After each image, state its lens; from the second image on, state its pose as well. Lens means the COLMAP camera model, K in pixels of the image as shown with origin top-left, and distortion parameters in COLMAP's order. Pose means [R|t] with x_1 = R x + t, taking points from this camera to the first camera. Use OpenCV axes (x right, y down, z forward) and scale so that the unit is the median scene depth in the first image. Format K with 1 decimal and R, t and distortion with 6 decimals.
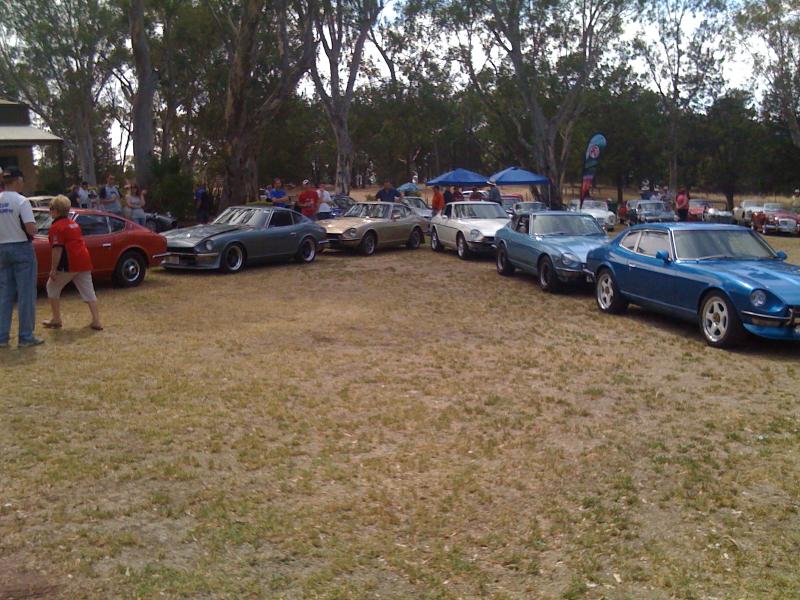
lens RADIAL K [[889.9, 0, 396.4], [0, 889.9, 302.4], [0, 0, 1]] dist [0.025041, 0.000000]
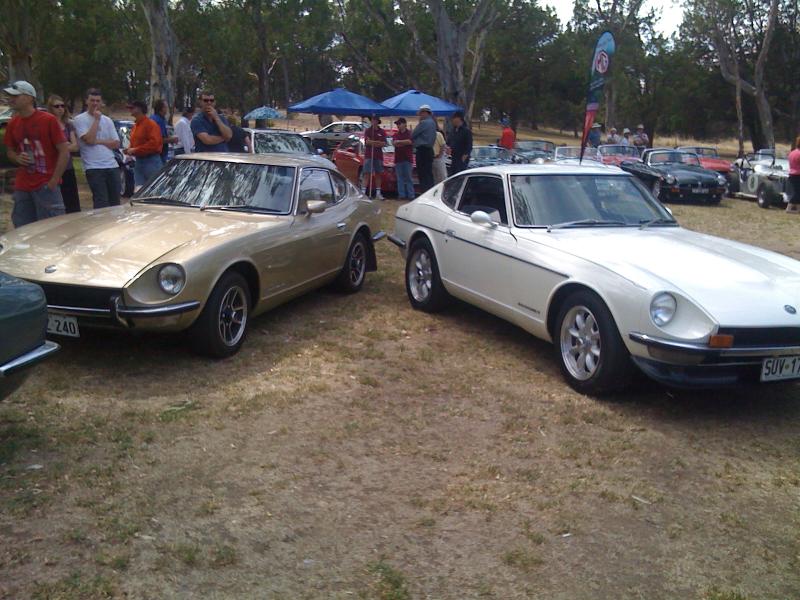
lens RADIAL K [[889.9, 0, 404.2], [0, 889.9, 299.7], [0, 0, 1]] dist [0.025041, 0.000000]
pose [[0.981065, -0.005530, 0.193600, -0.029103], [-0.008948, 0.997231, 0.073826, -0.083755], [-0.193472, -0.074161, 0.978299, 0.654082]]
